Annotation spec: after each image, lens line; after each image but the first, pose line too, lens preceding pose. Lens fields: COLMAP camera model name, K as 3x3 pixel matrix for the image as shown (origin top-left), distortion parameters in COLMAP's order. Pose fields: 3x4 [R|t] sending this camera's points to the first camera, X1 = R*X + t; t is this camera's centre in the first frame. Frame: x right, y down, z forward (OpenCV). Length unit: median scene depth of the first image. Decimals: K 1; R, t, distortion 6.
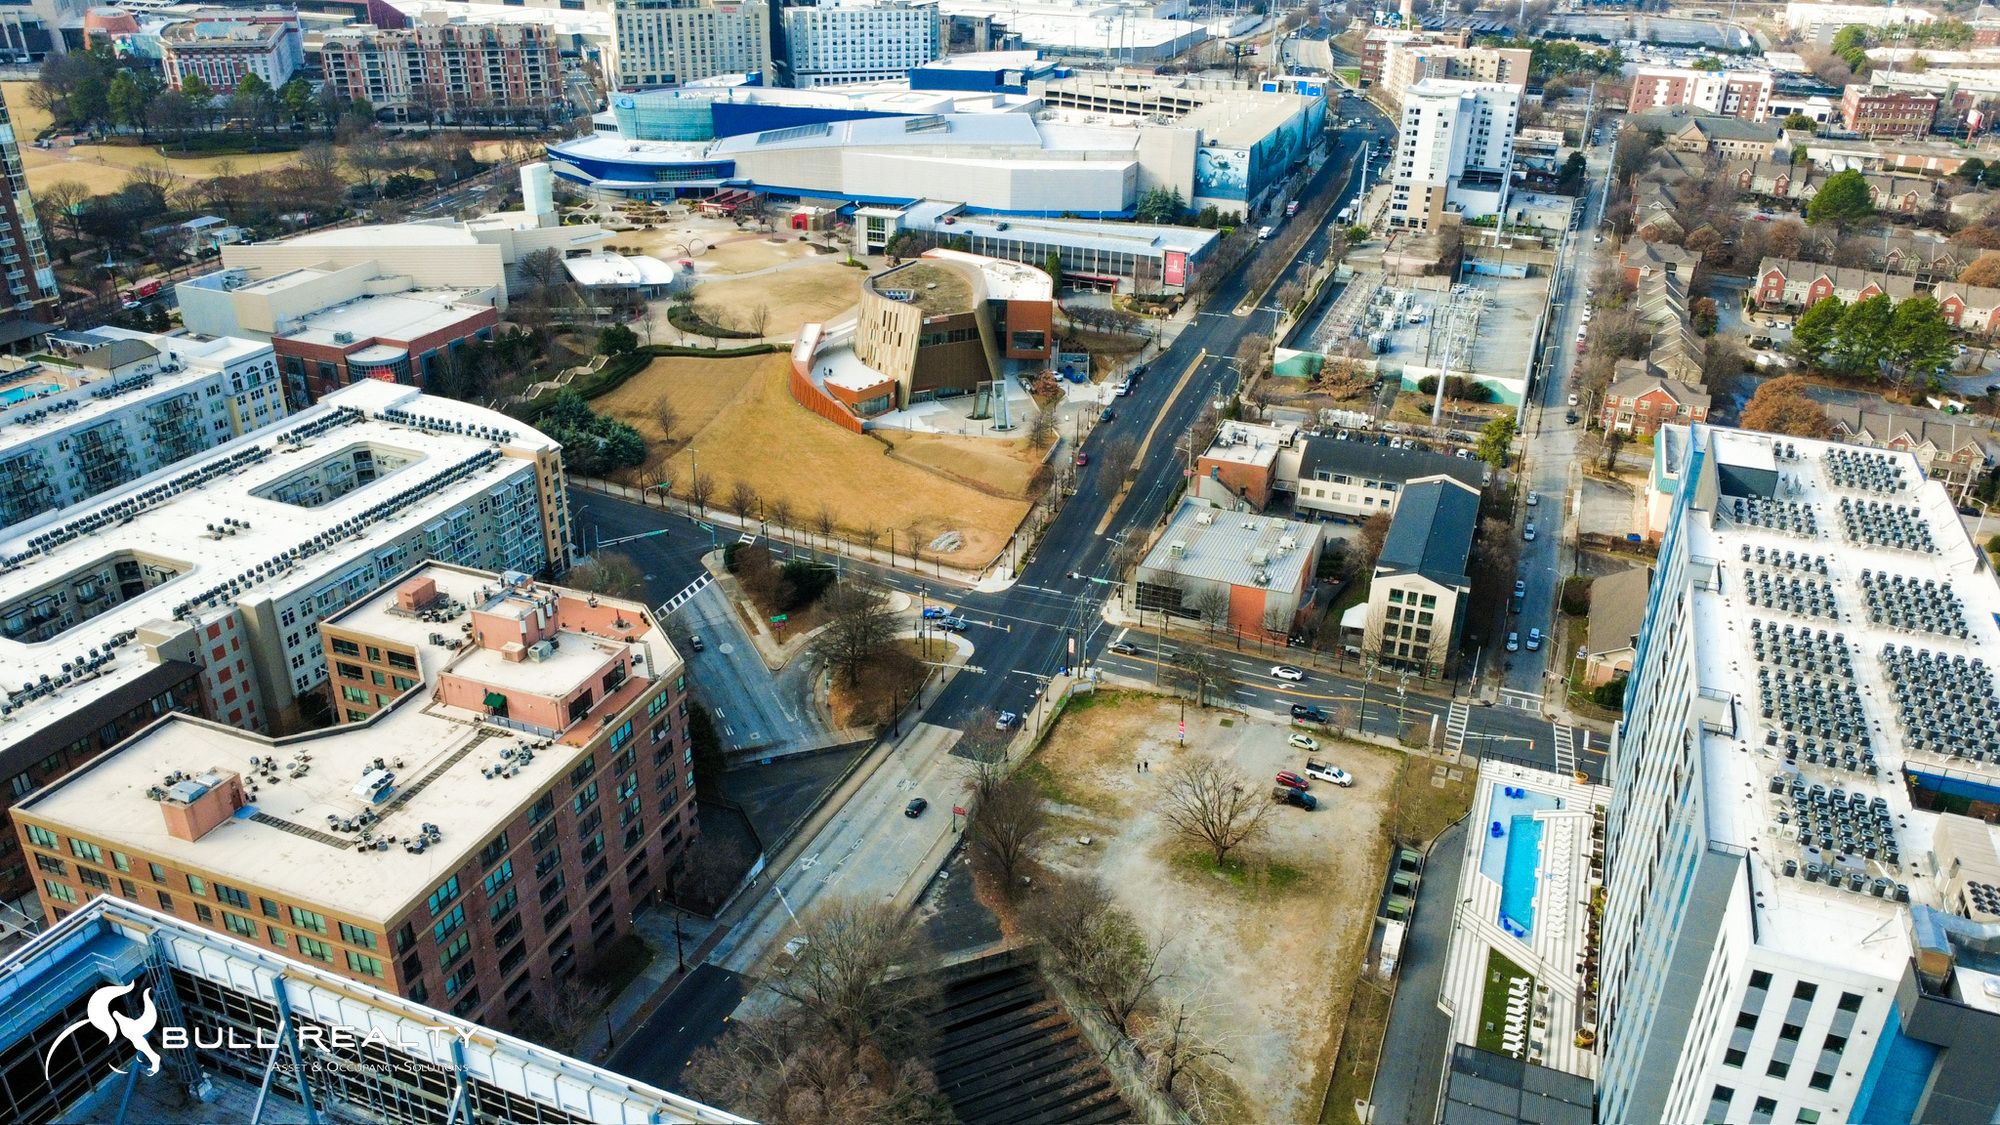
lens RADIAL K [[1454.3, 0, 1000.0], [0, 1454.3, 562.5], [0, 0, 1]] dist [-0.003708, 0.001424]
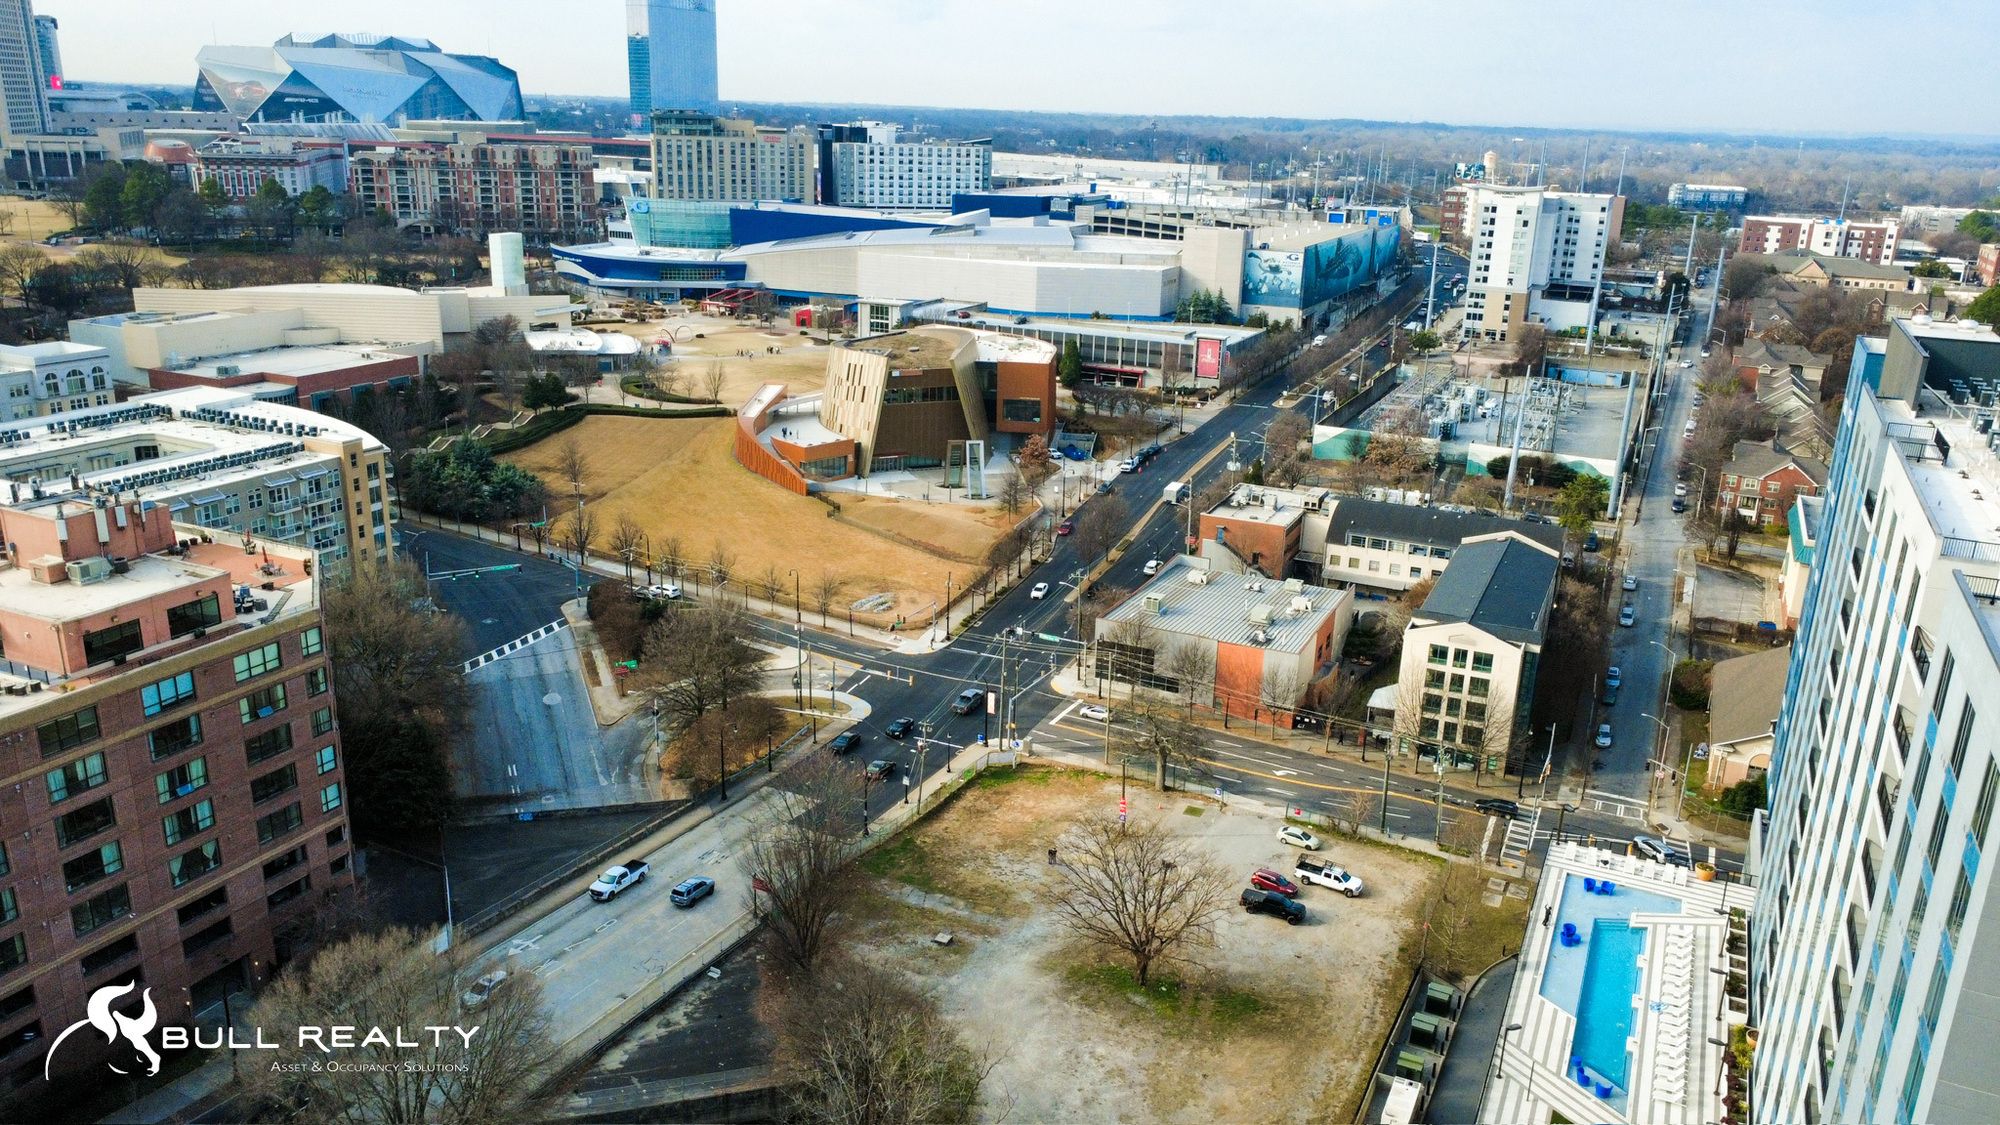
lens RADIAL K [[1454.3, 0, 1000.0], [0, 1454.3, 562.5], [0, 0, 1]] dist [-0.003708, 0.001424]
pose [[0.997147, 0.032222, -0.068256, 0.074476], [-0.042343, 0.987403, -0.152456, 0.072481], [0.062484, 0.154911, 0.985950, 0.189343]]
